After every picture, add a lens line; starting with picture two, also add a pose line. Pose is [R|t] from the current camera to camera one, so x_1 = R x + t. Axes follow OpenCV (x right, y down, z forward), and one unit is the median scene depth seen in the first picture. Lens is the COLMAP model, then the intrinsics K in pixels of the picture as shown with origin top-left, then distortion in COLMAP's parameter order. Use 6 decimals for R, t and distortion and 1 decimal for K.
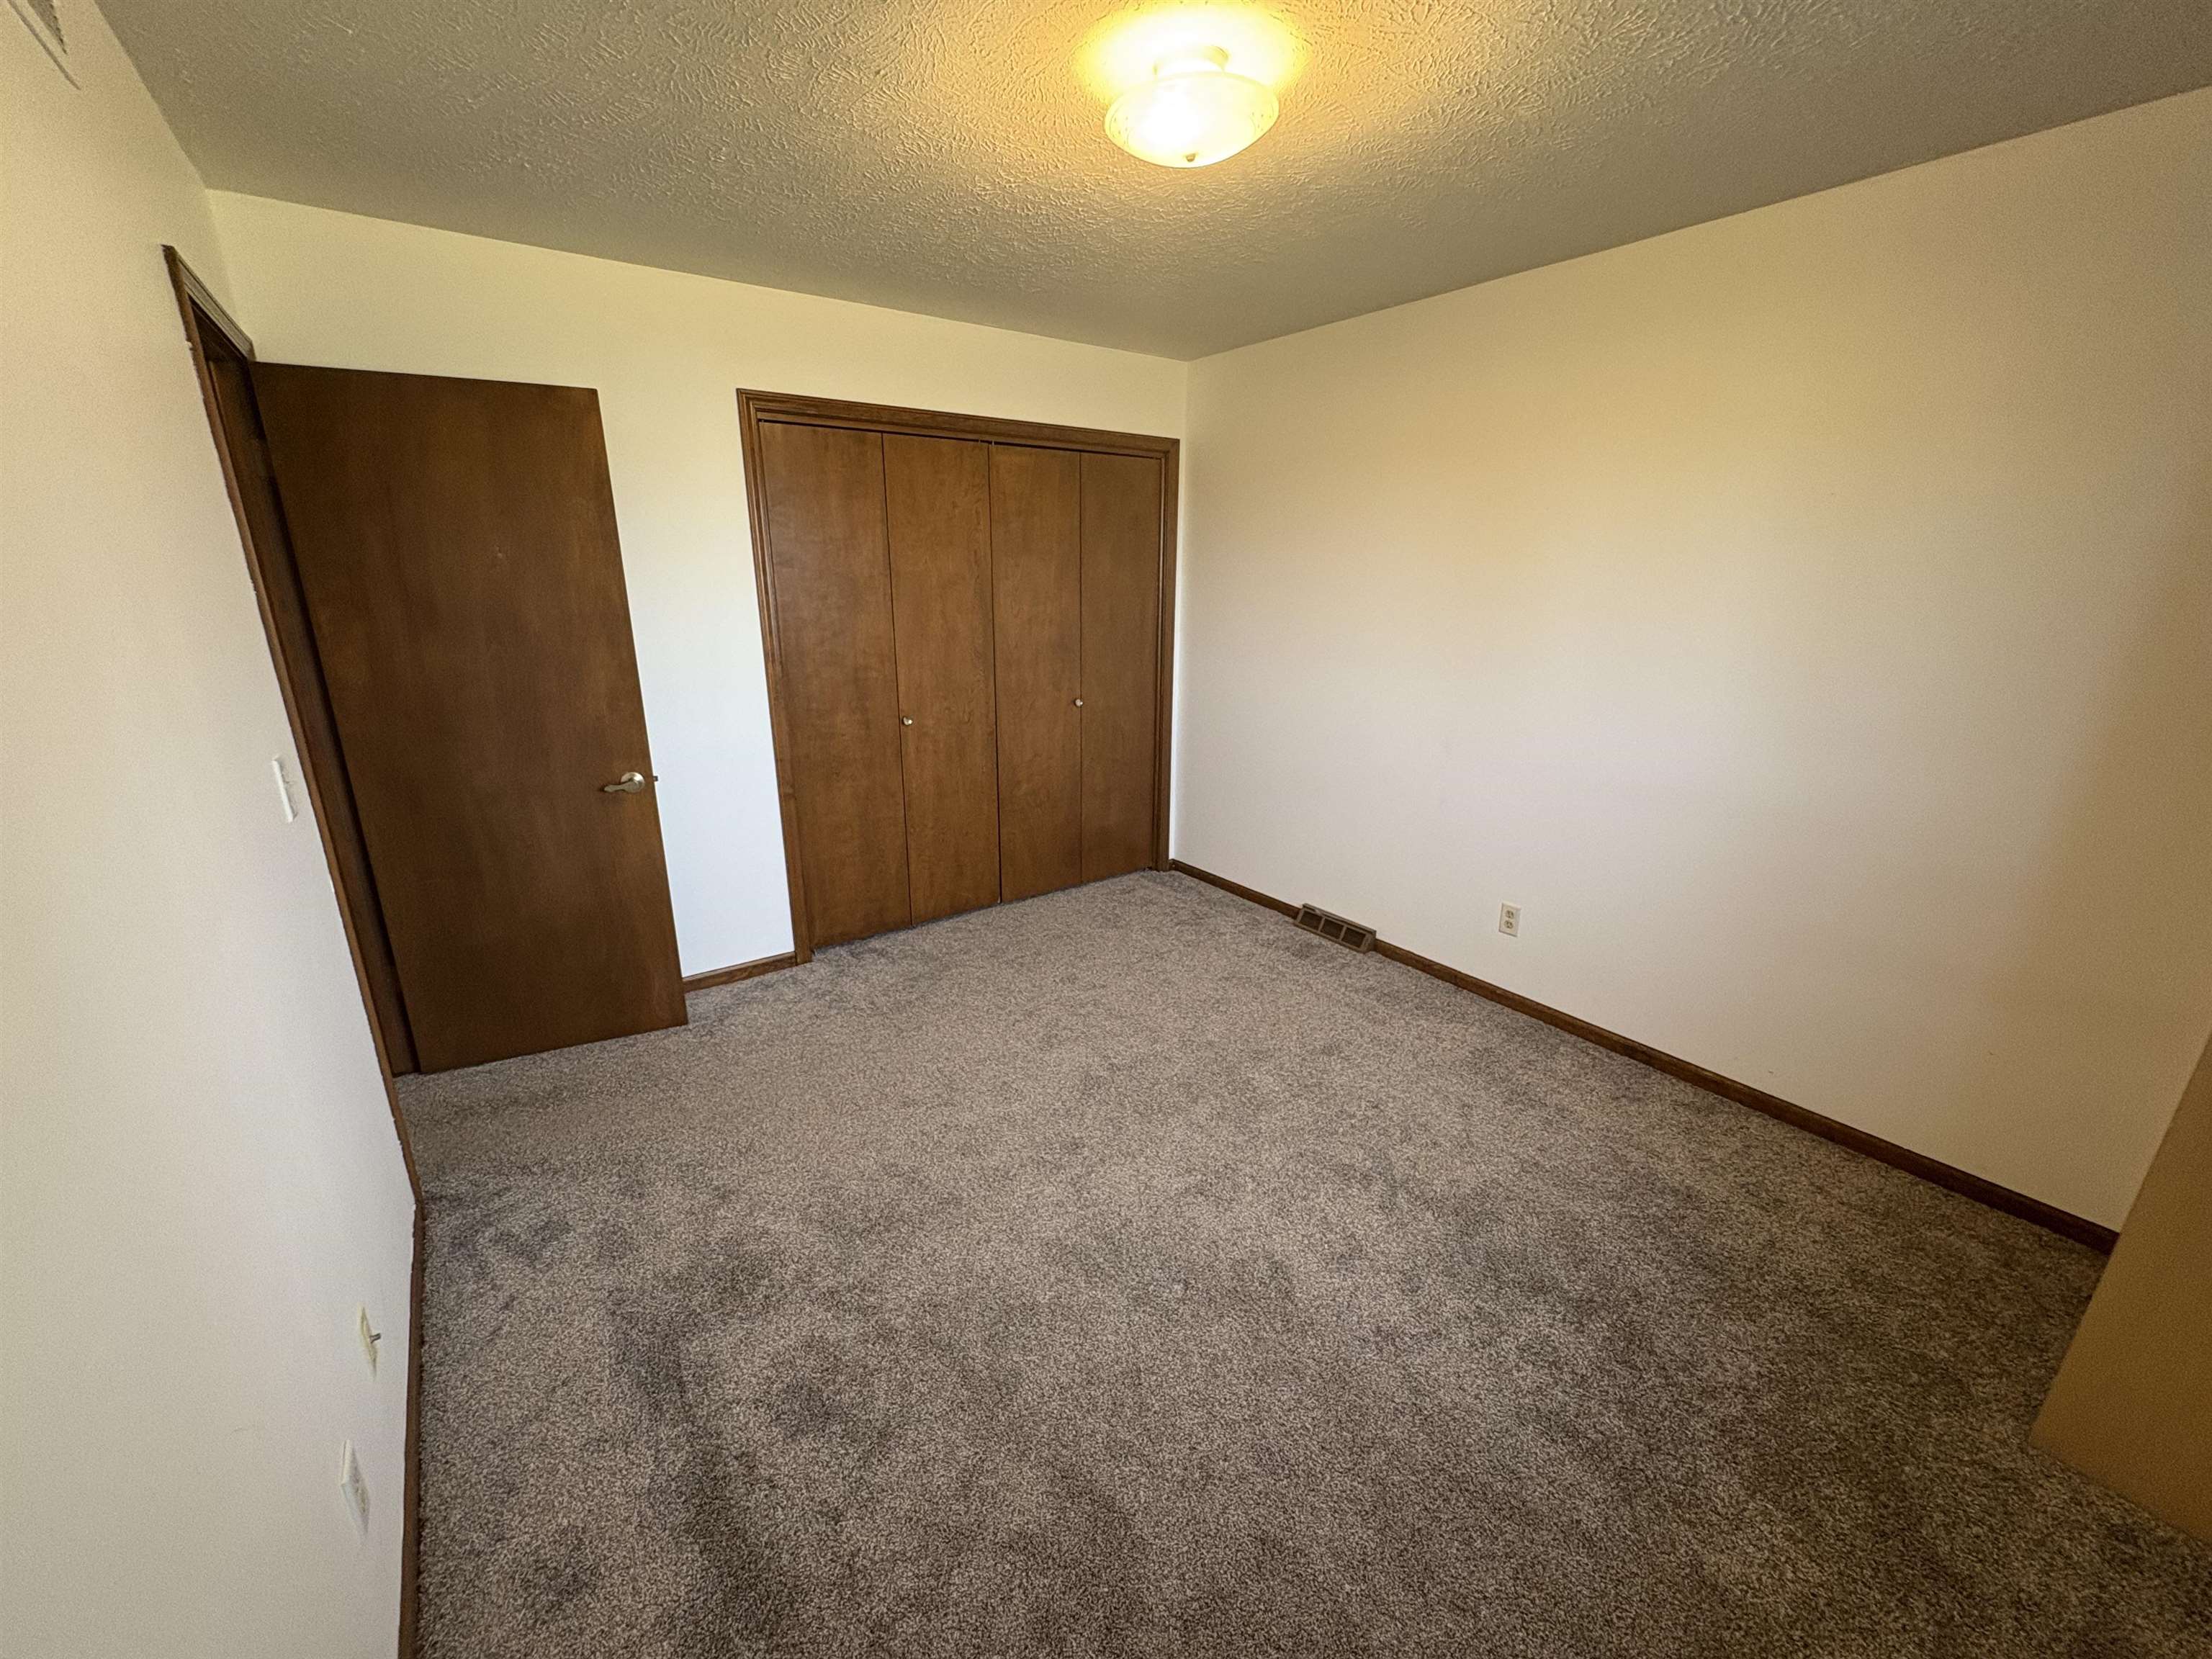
lens RADIAL K [[901.3, 0, 1106.0], [0, 901.3, 829.5], [0, 0, 1]] dist [-0.001202, 0.000004]
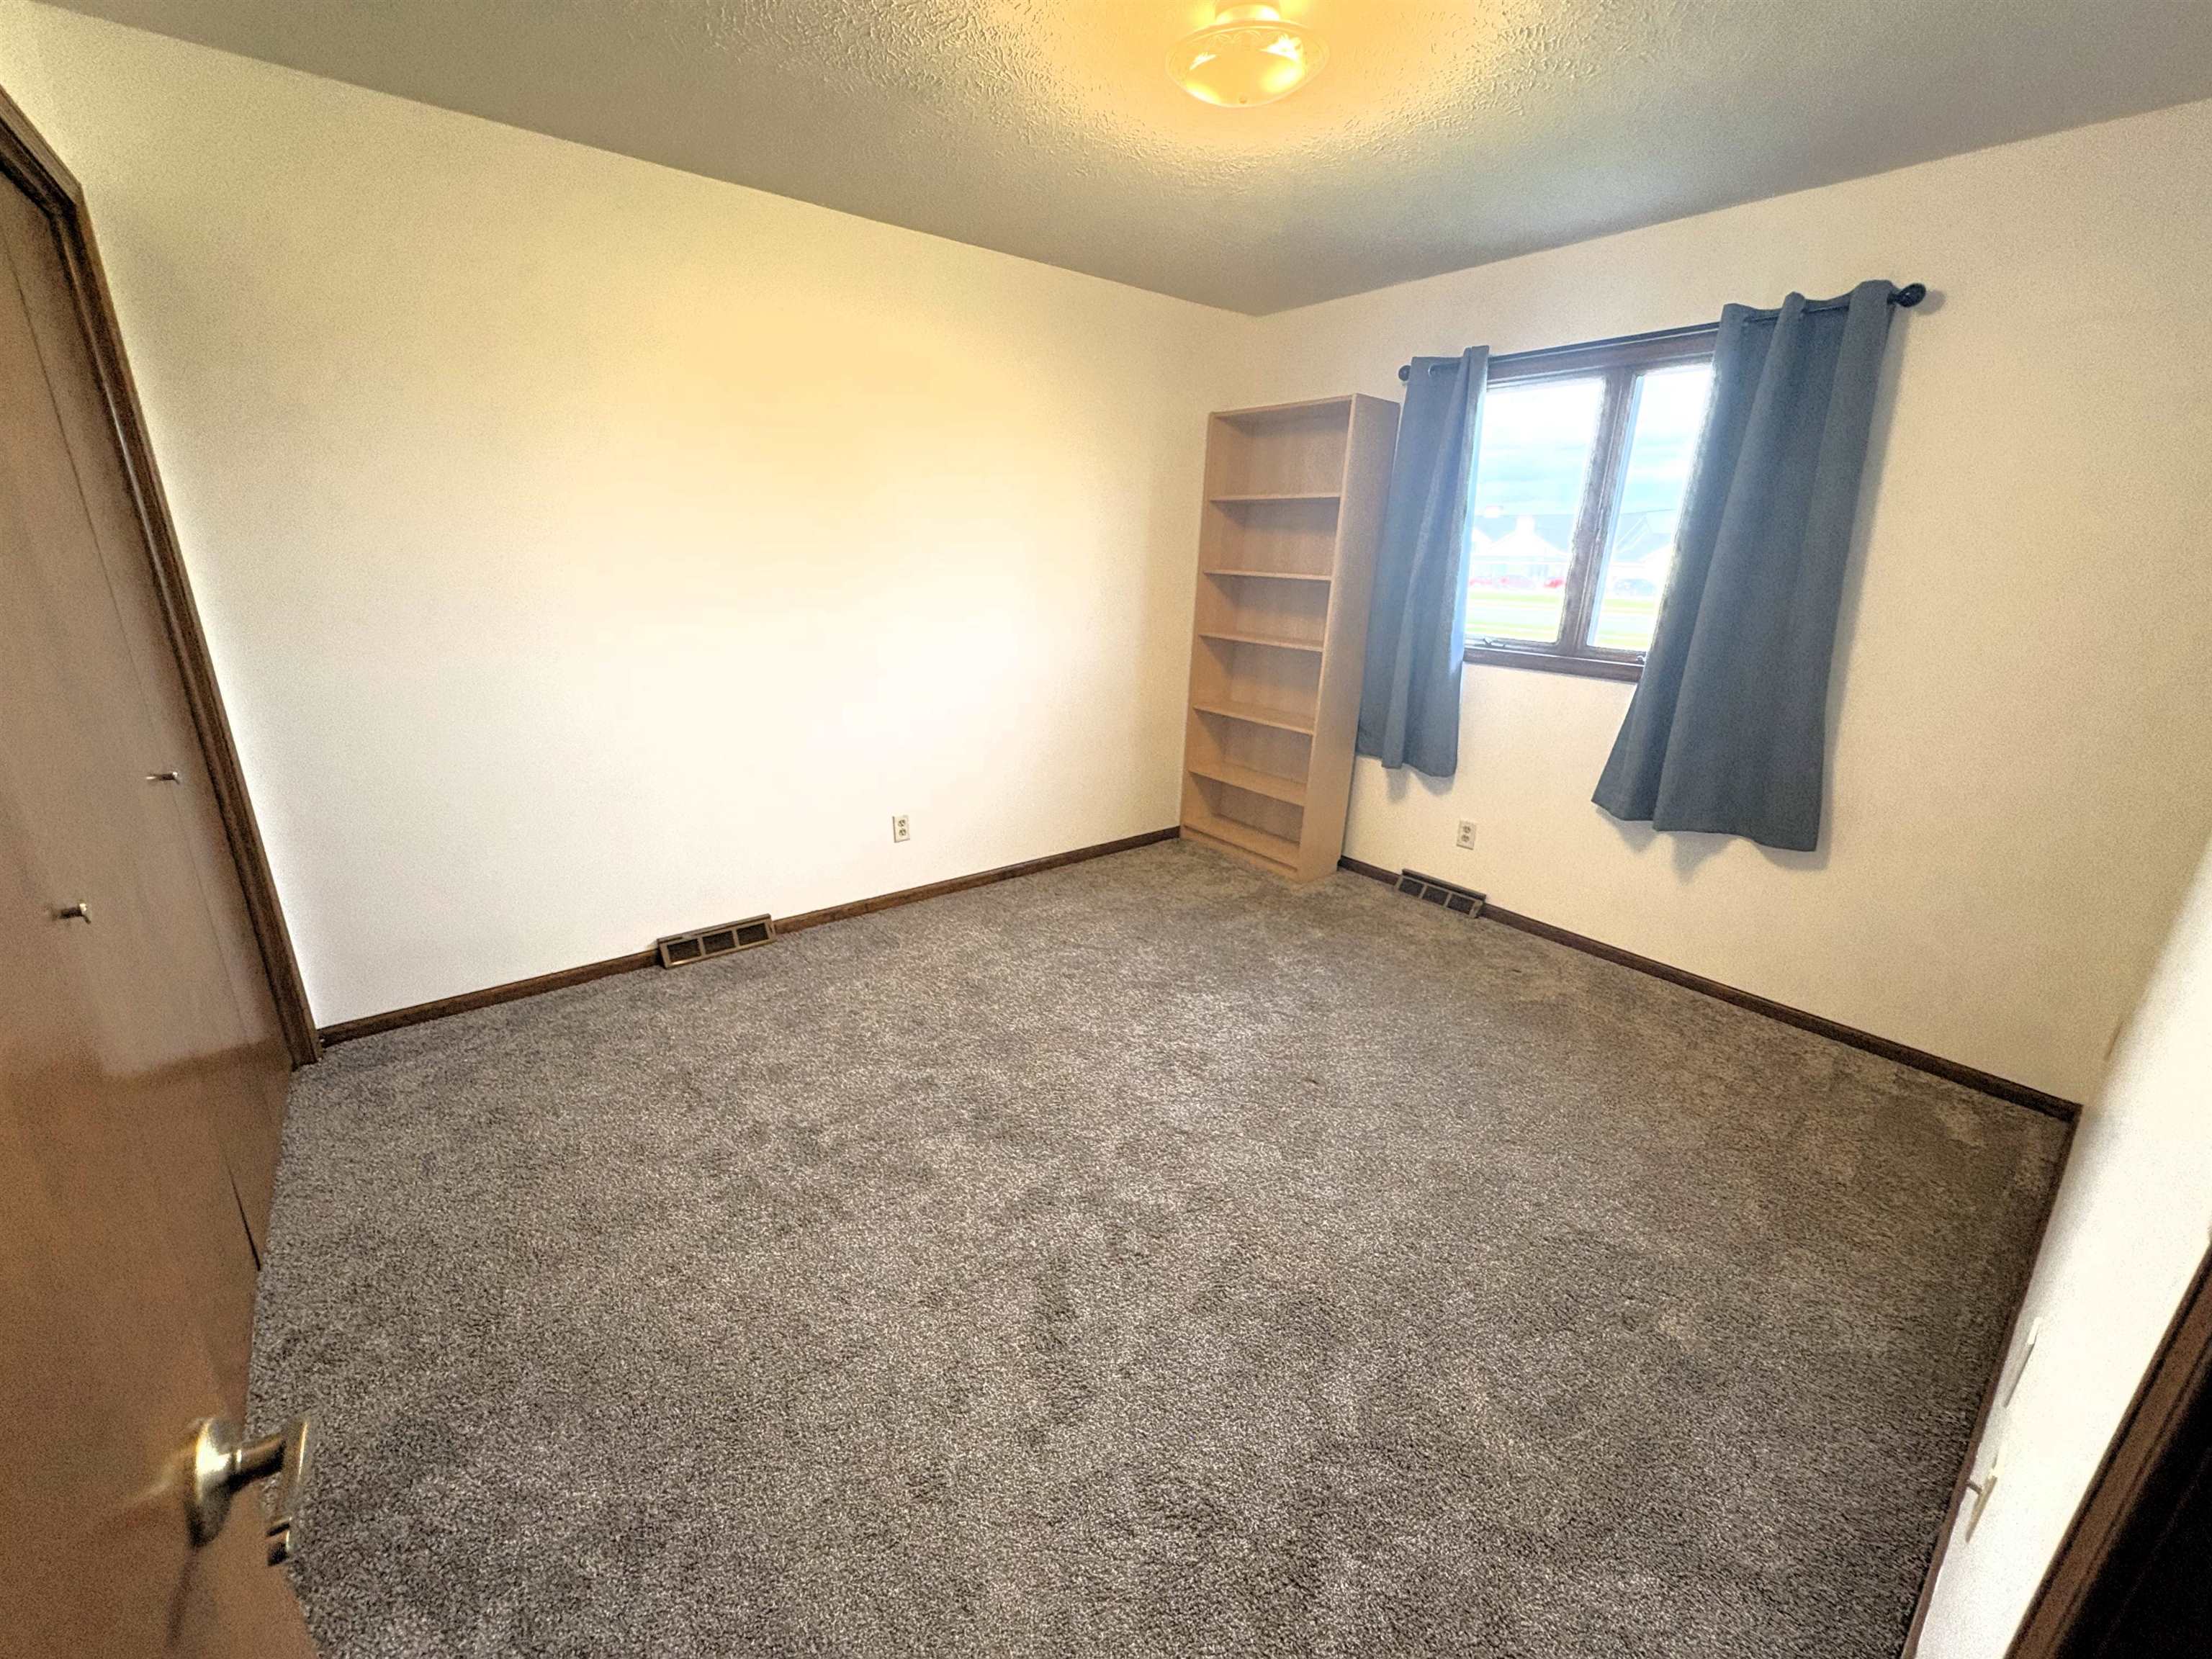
lens RADIAL K [[901.3, 0, 1106.0], [0, 901.3, 829.5], [0, 0, 1]] dist [-0.001202, 0.000004]
pose [[-0.041254, -0.311805, 0.949250, -0.606102], [0.263677, 0.912981, 0.311351, -0.173751], [-0.963728, 0.263140, 0.044552, 0.691729]]
